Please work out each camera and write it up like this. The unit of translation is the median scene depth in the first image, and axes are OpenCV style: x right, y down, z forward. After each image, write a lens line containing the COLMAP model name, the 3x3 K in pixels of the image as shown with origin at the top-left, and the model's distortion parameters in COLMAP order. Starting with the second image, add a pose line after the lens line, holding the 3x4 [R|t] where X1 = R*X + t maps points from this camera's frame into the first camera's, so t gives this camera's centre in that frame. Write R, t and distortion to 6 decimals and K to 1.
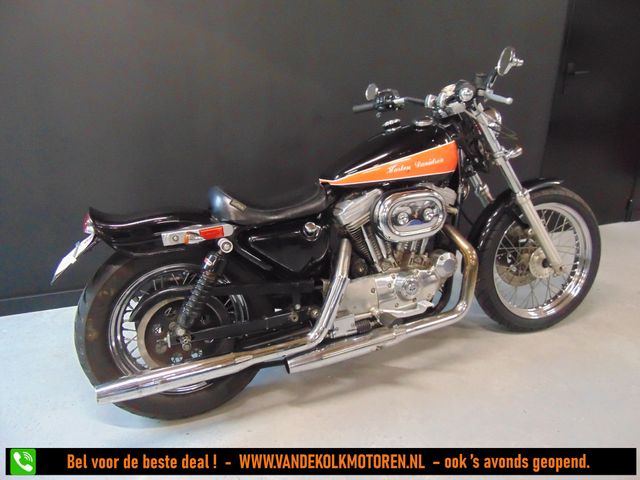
lens RADIAL K [[482.4, 0, 316.0], [0, 482.4, 239.2], [0, 0, 1]] dist [-0.031763, 0.065319]
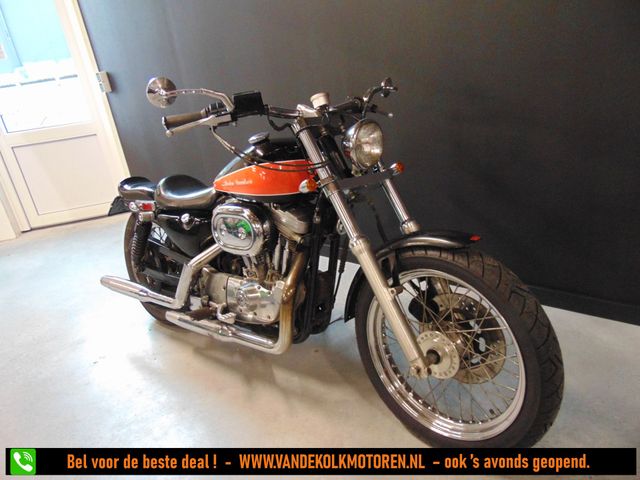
lens RADIAL K [[482.4, 0, 320.4], [0, 482.4, 239.8], [0, 0, 1]] dist [-0.031763, 0.065319]
pose [[0.470856, 0.264063, -0.841763, 1.074549], [-0.170815, 0.963385, 0.206668, -0.254365], [0.865515, 0.046475, 0.498722, 0.606220]]
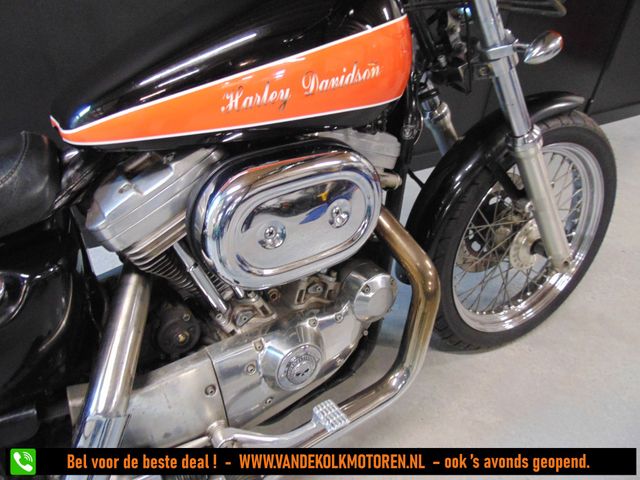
lens RADIAL K [[482.4, 0, 318.7], [0, 482.4, 241.0], [0, 0, 1]] dist [-0.031763, 0.065319]
pose [[0.981518, -0.053624, 0.183701, 0.134707], [0.004987, 0.966780, 0.255563, -0.123627], [-0.191303, -0.249924, 0.949179, 0.583007]]
